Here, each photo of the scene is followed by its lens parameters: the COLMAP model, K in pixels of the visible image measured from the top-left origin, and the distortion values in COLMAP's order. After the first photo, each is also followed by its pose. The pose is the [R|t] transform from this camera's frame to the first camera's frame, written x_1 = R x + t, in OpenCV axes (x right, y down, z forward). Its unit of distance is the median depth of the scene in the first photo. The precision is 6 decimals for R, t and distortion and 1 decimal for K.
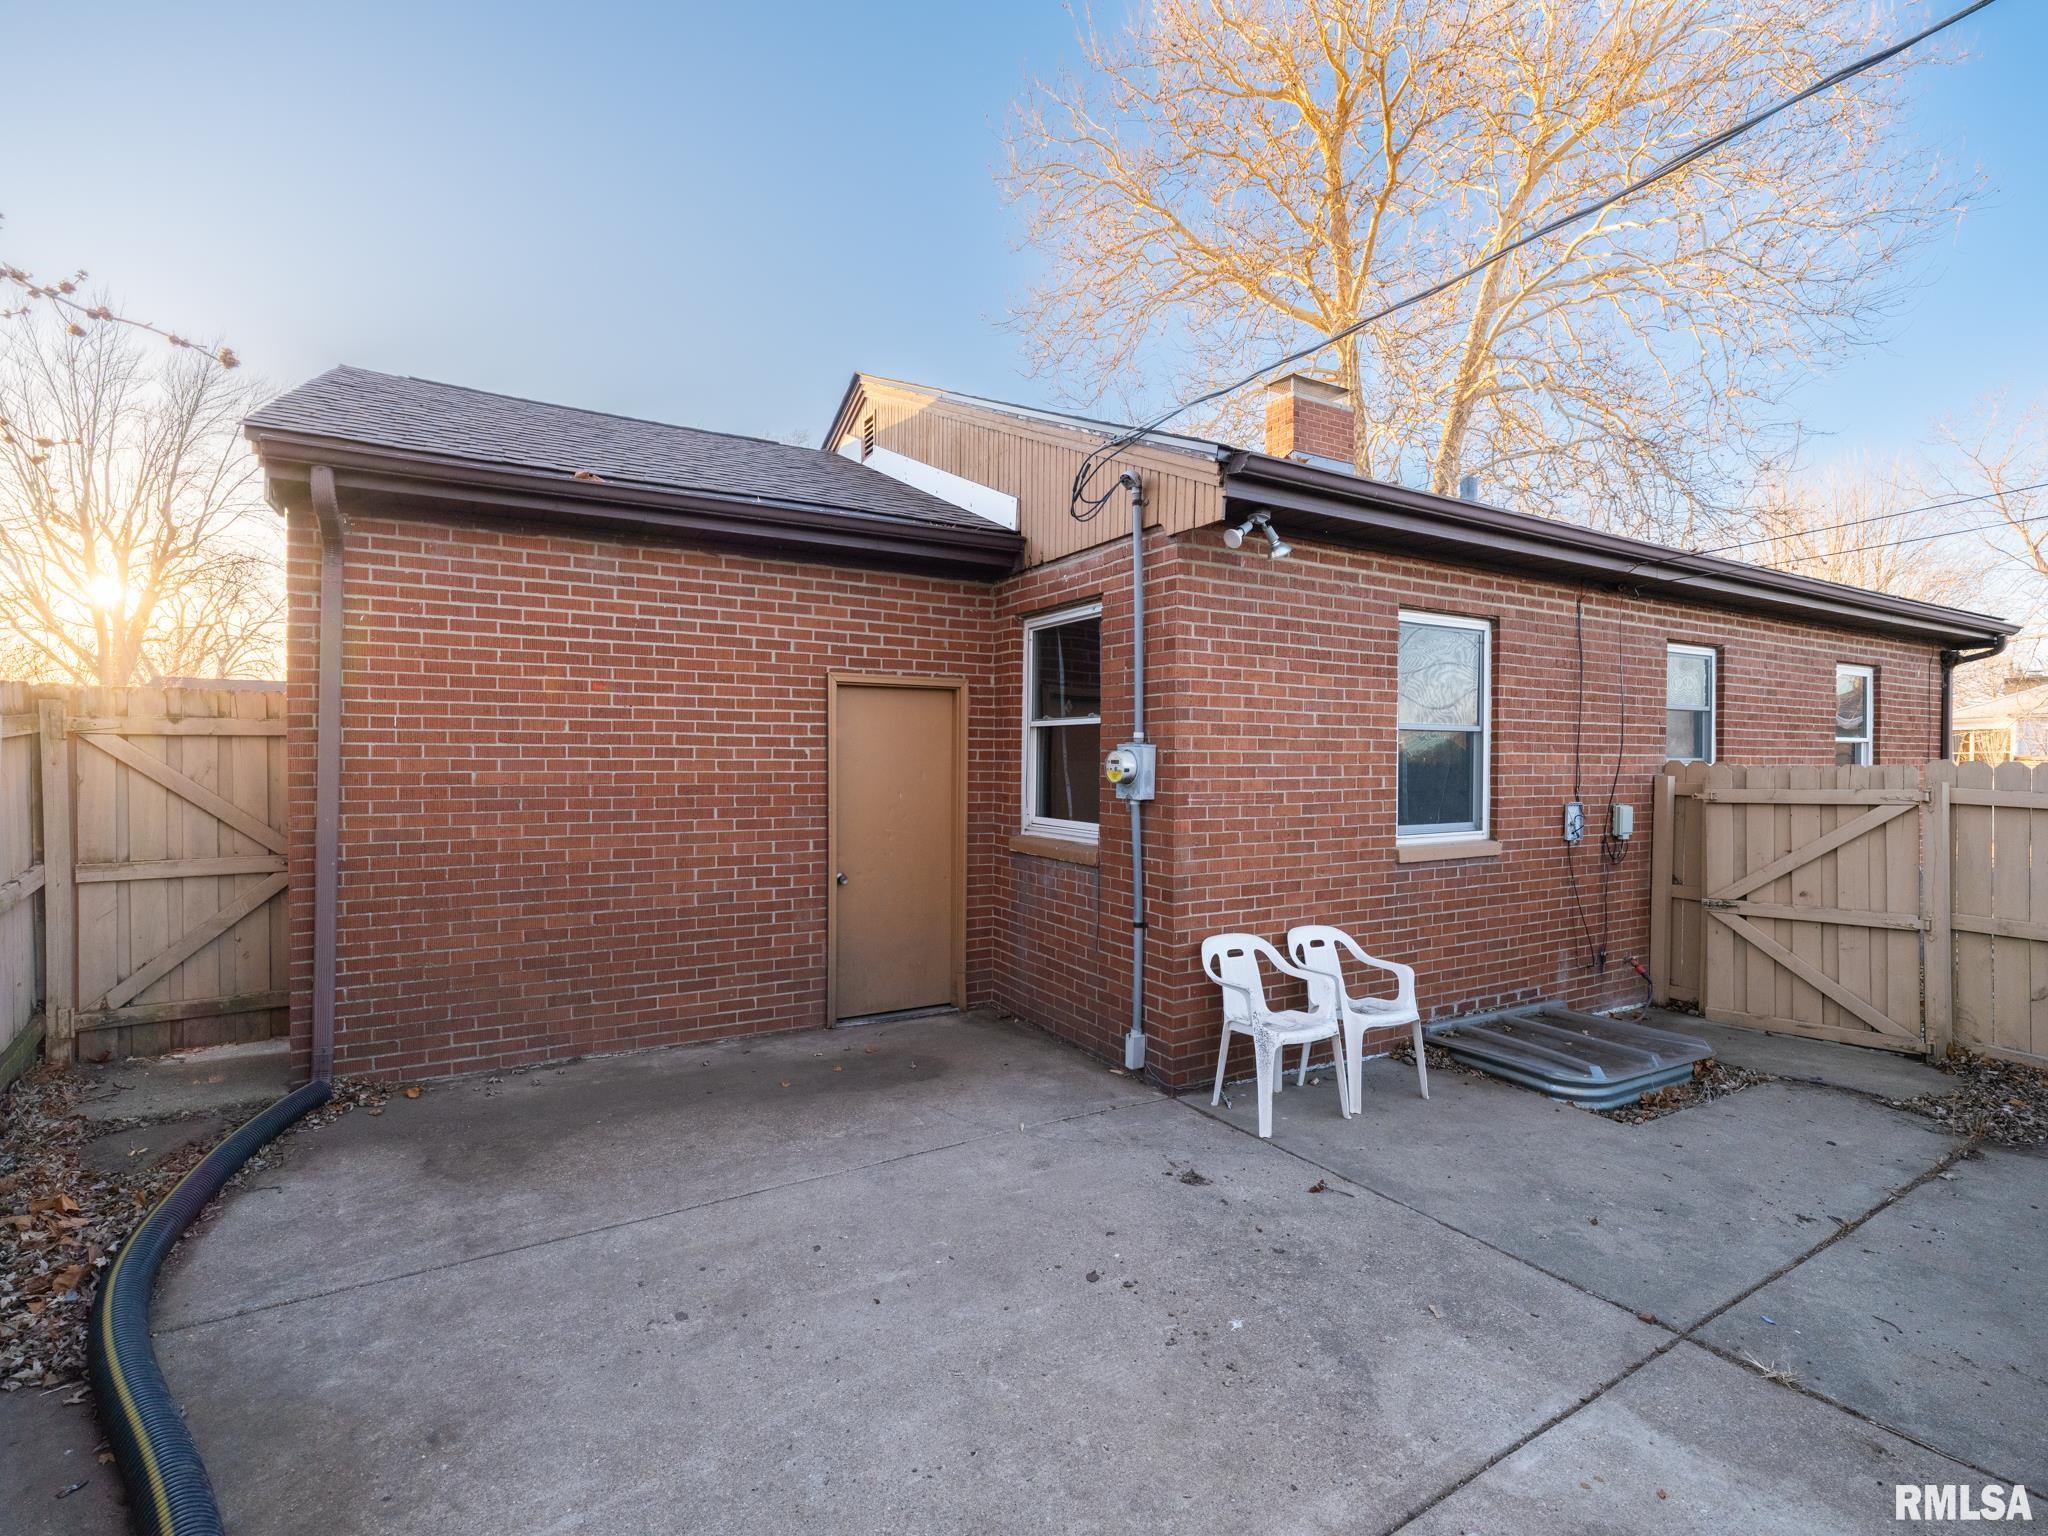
lens RADIAL K [[929.7, 0, 1024.2], [0, 929.7, 766.5], [0, 0, 1]] dist [-0.004612, 0.001354]
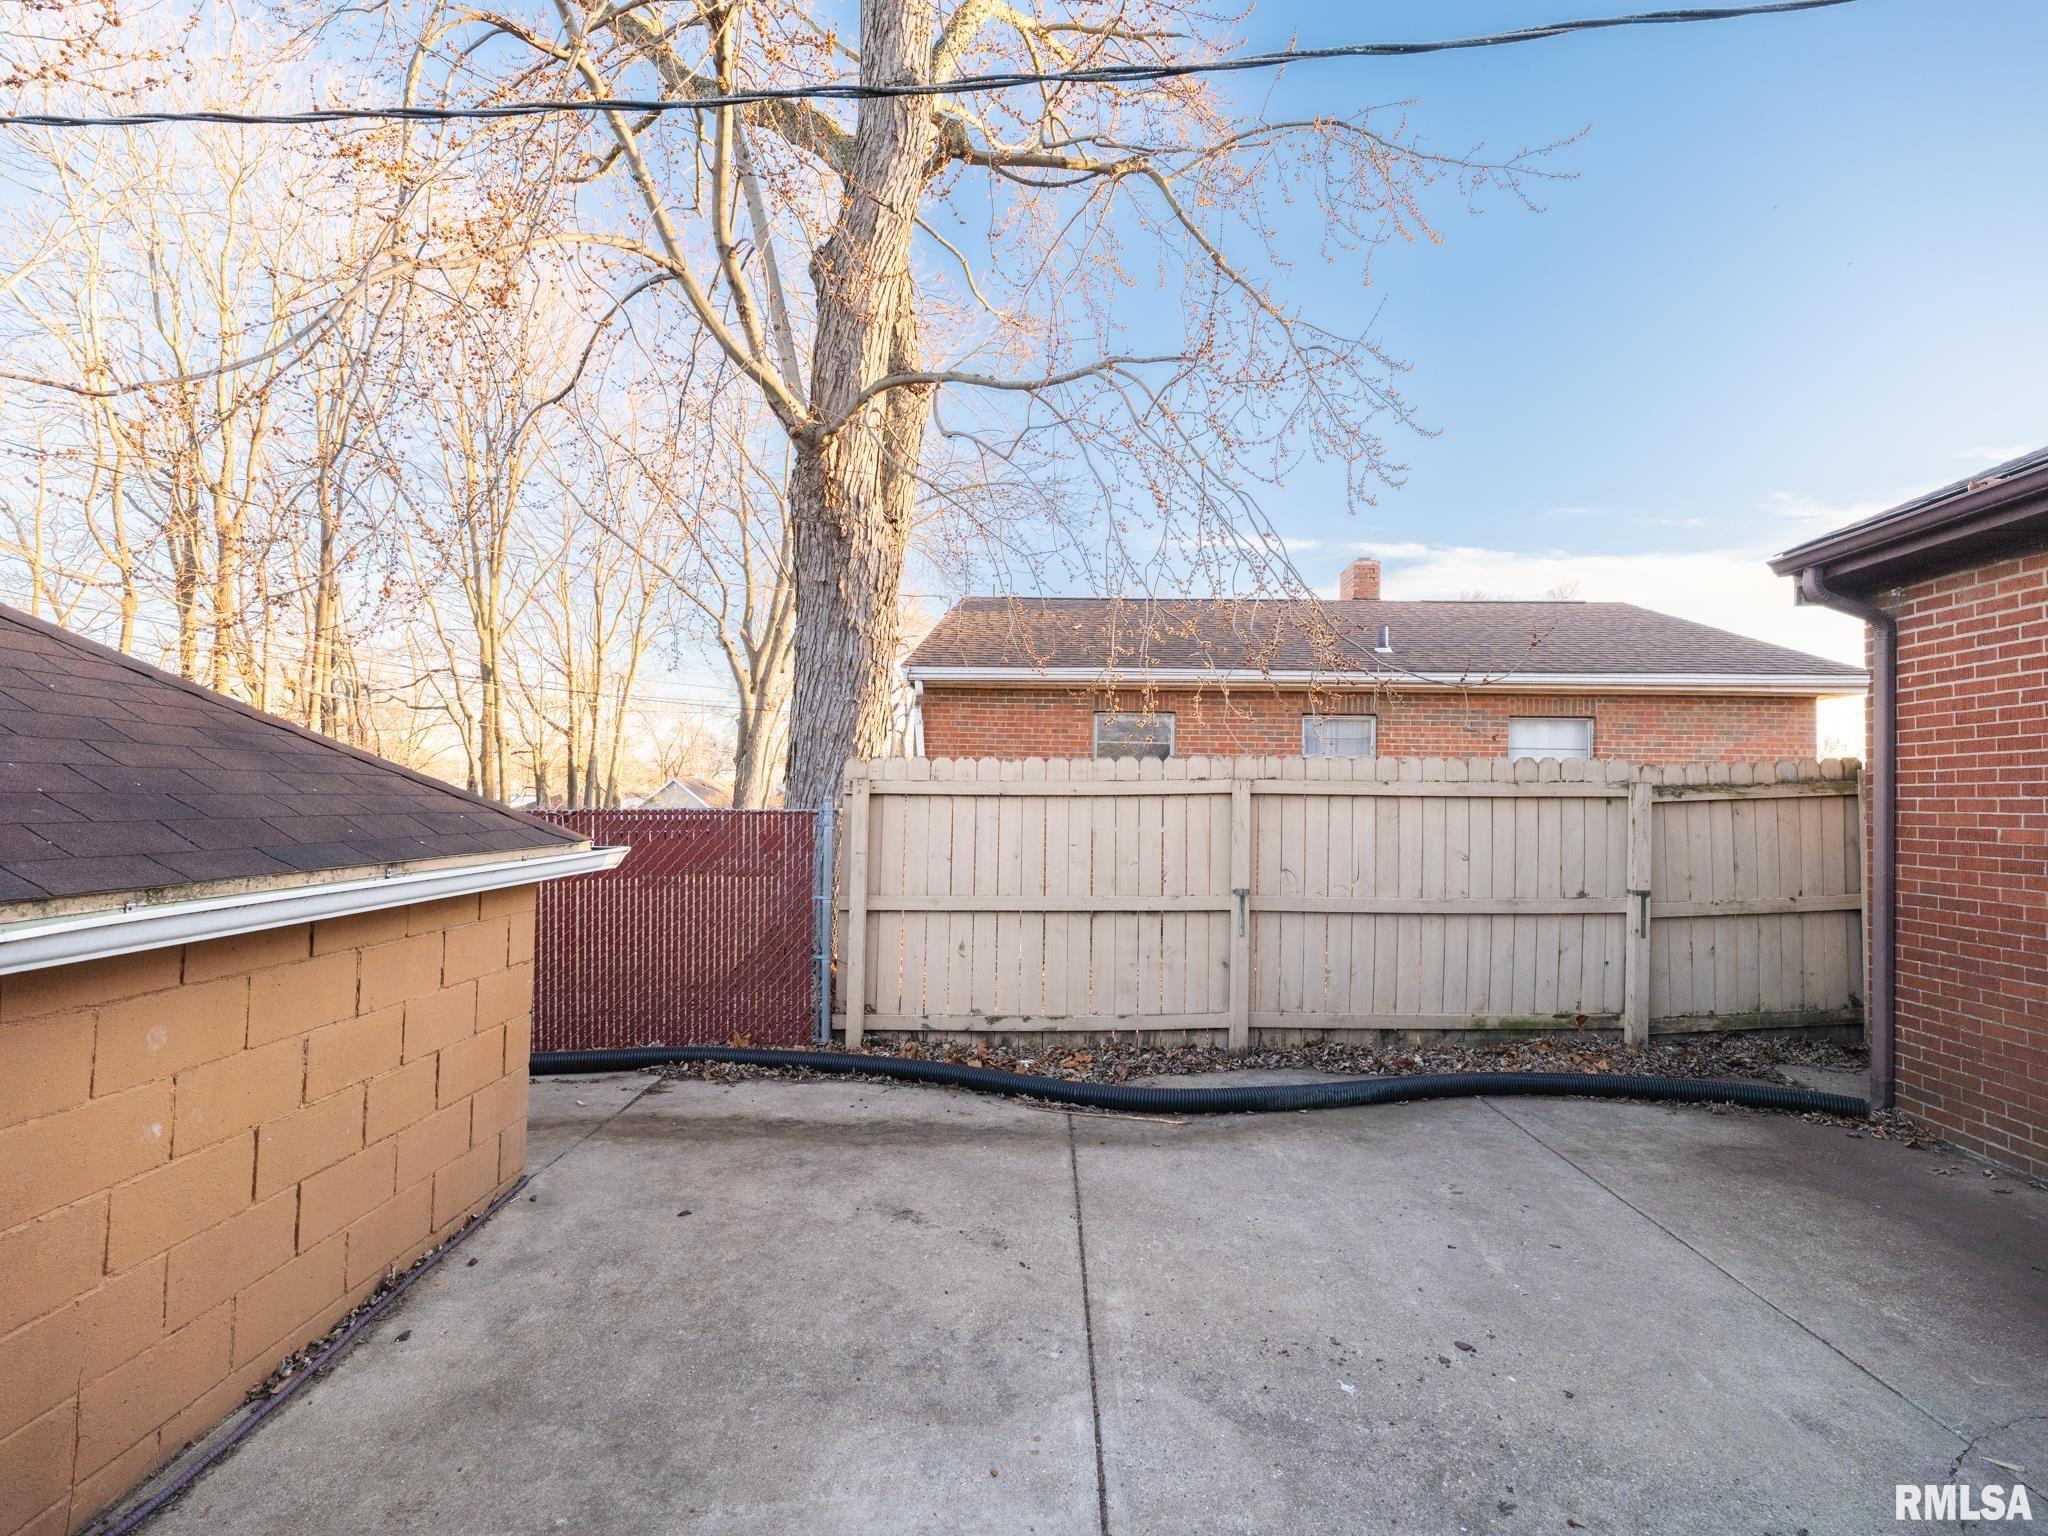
lens RADIAL K [[967.2, 0, 1024.0], [0, 967.2, 768.0], [0, 0, 1]] dist [-0.002831, 0.000405]
pose [[-0.552882, -0.043700, -0.832113, 1.012297], [-0.031689, 0.999004, -0.031409, 0.009563], [0.832656, 0.009003, -0.553717, 1.018829]]
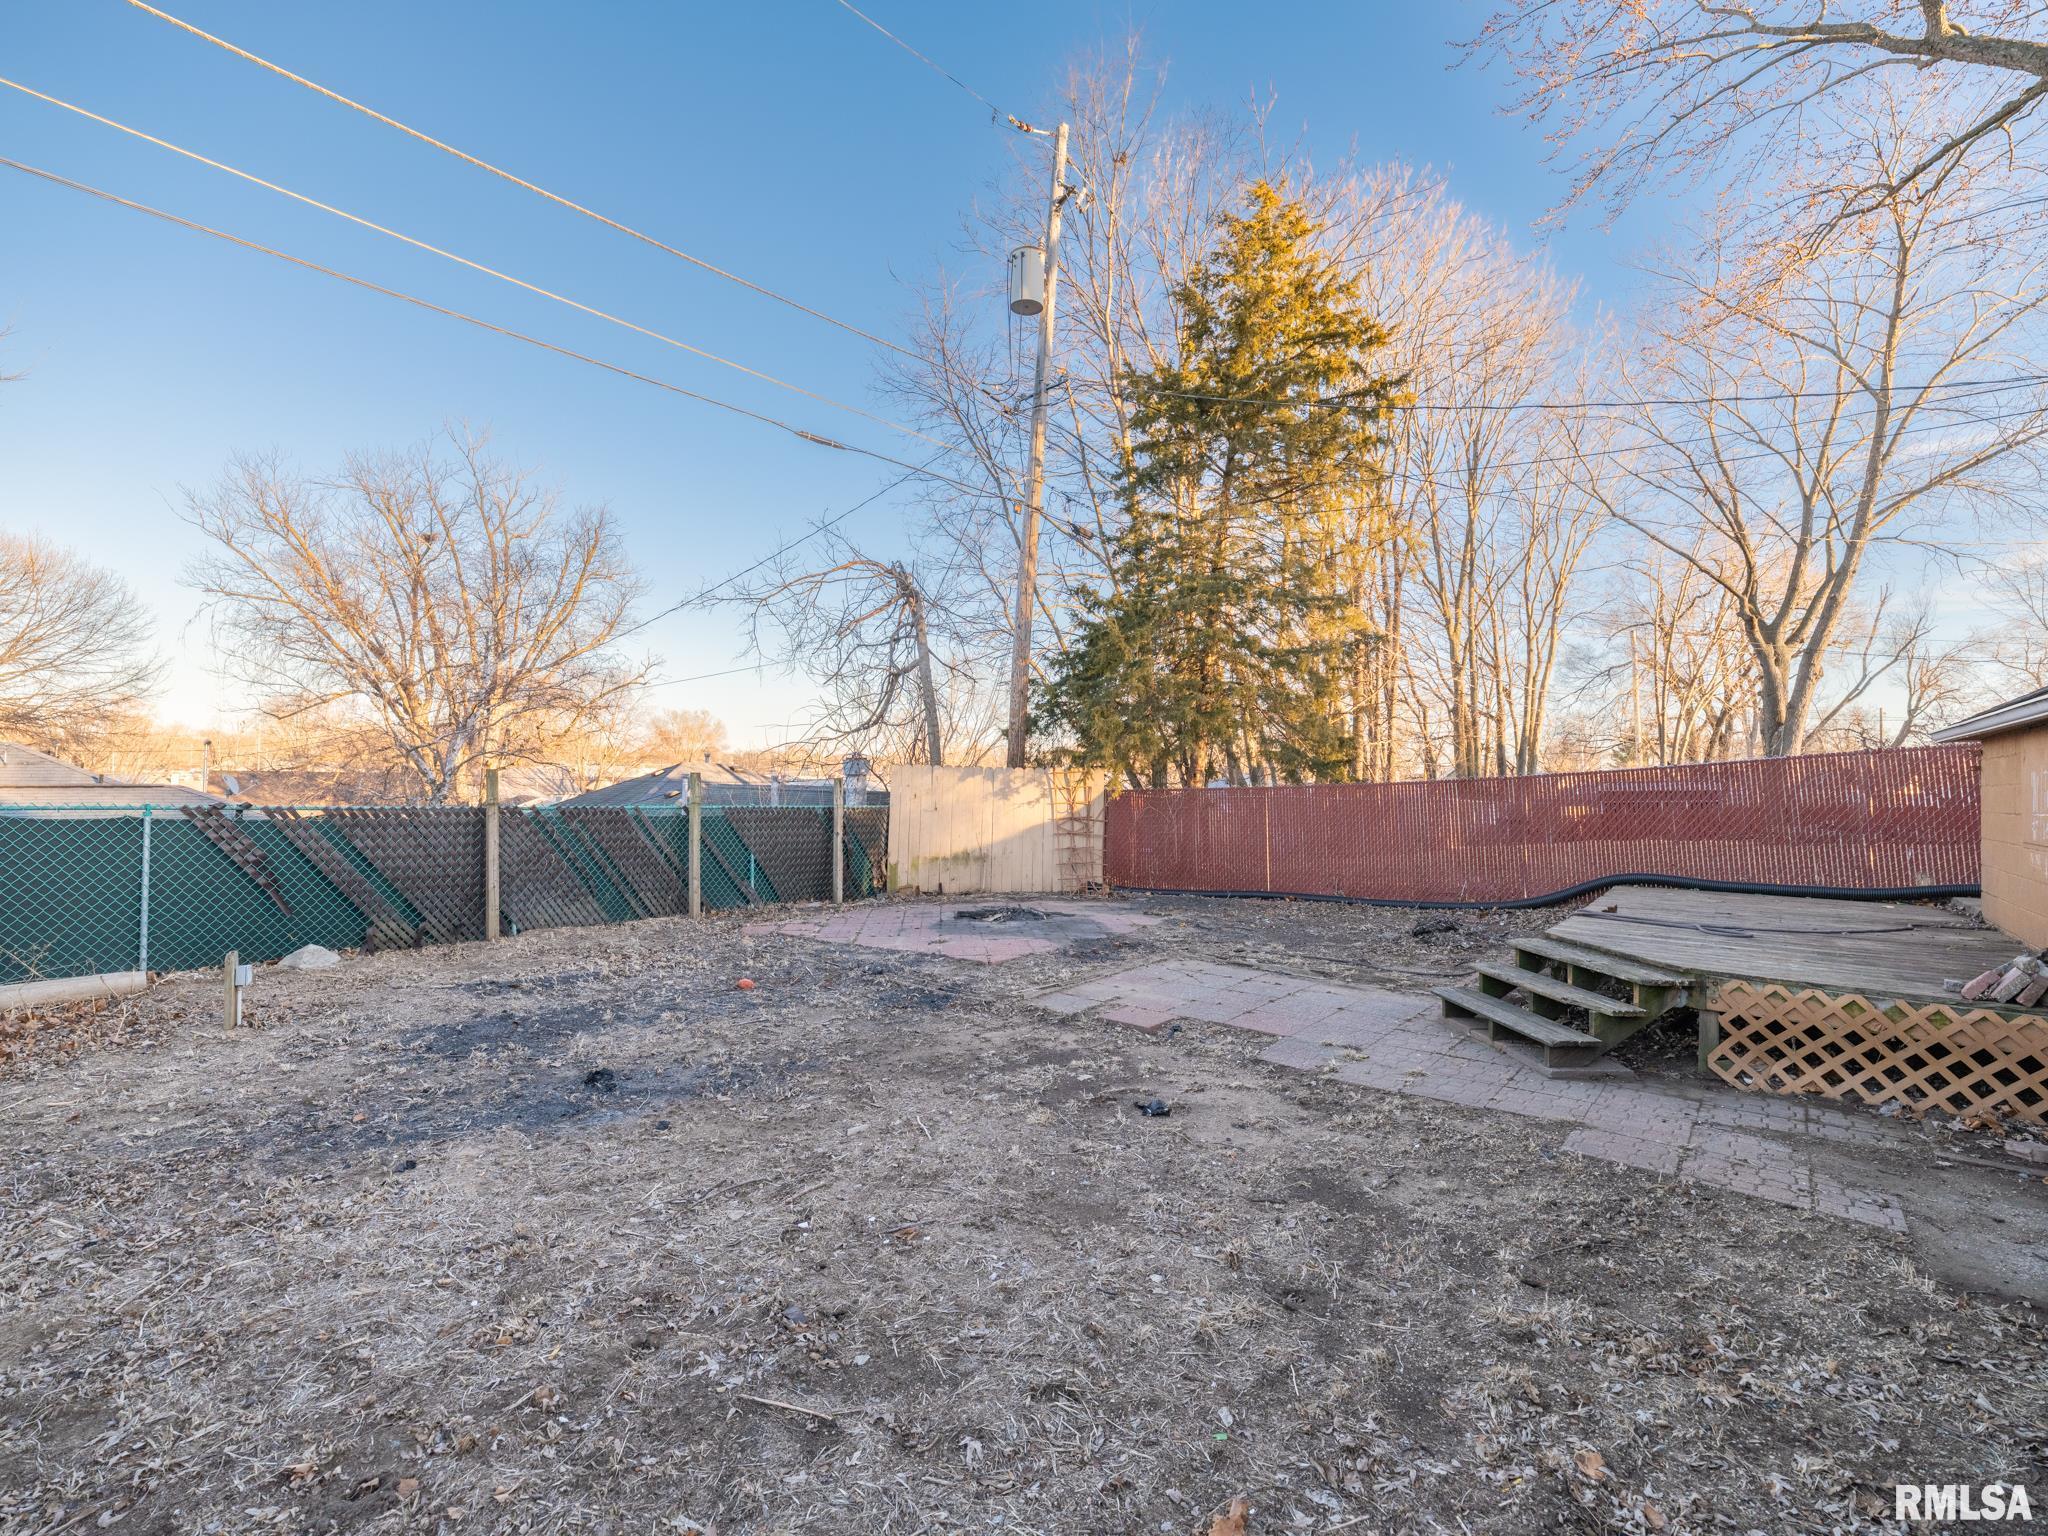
lens RADIAL K [[929.7, 0, 1024.2], [0, 929.7, 766.5], [0, 0, 1]] dist [-0.004612, 0.001354]
pose [[-0.953687, -0.027084, -0.299578, 3.816727], [-0.026760, 0.999628, -0.005187, 0.259328], [0.299607, 0.003070, -0.954058, 0.259061]]
